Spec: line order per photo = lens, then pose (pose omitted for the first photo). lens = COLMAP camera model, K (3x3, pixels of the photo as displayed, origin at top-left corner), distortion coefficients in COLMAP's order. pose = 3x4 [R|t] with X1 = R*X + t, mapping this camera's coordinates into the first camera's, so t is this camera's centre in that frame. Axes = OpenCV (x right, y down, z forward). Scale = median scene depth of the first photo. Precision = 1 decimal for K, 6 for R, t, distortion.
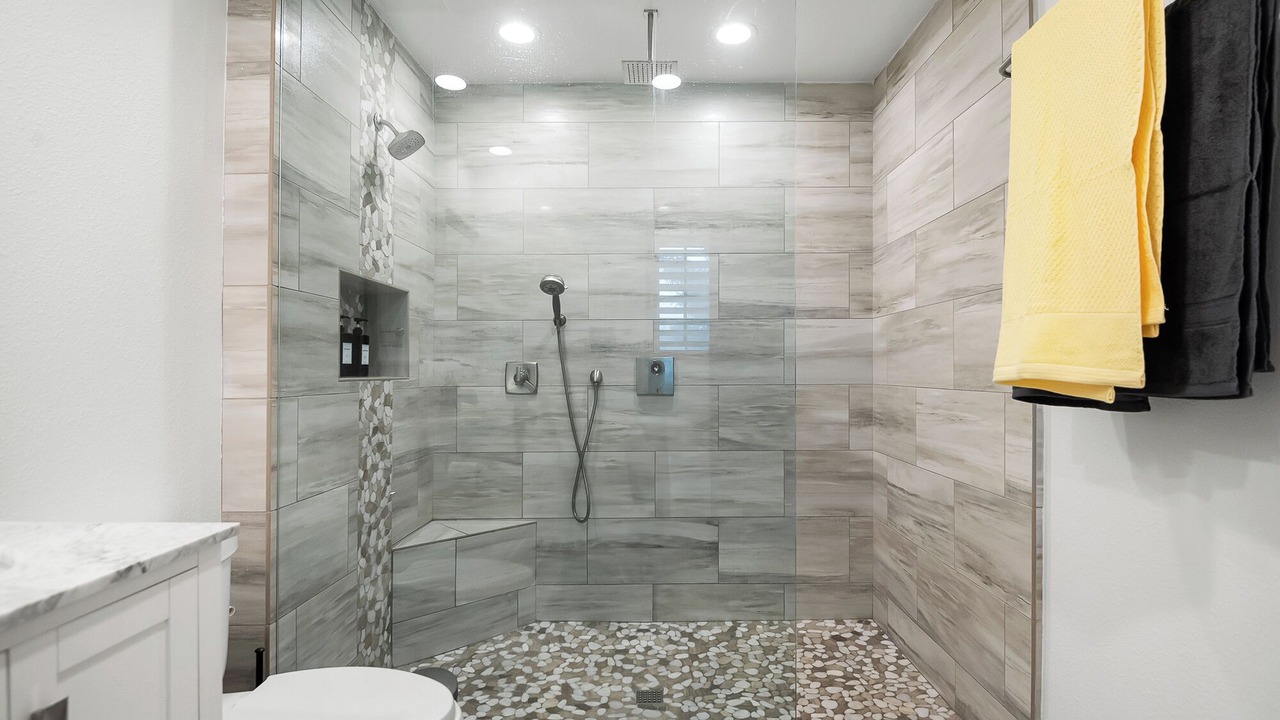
lens RADIAL K [[643.3, 0, 674.4], [0, 643.3, 362.4], [0, 0, 1]] dist [0.014124, -0.027199]
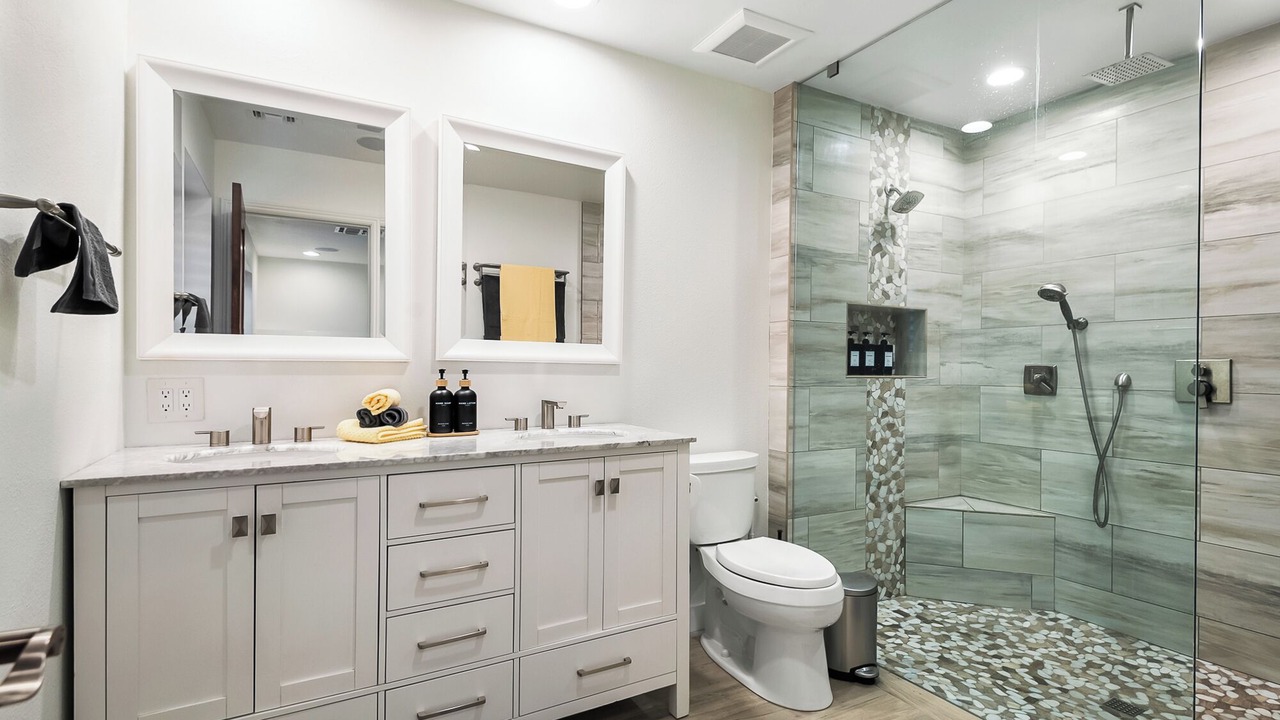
lens RADIAL K [[643.3, 0, 674.4], [0, 643.3, 362.4], [0, 0, 1]] dist [0.014124, -0.027199]
pose [[0.506151, 0.002575, -0.862441, 0.438321], [-0.000979, 0.999997, 0.002411, -0.007680], [0.862444, -0.000376, 0.506152, -0.079841]]
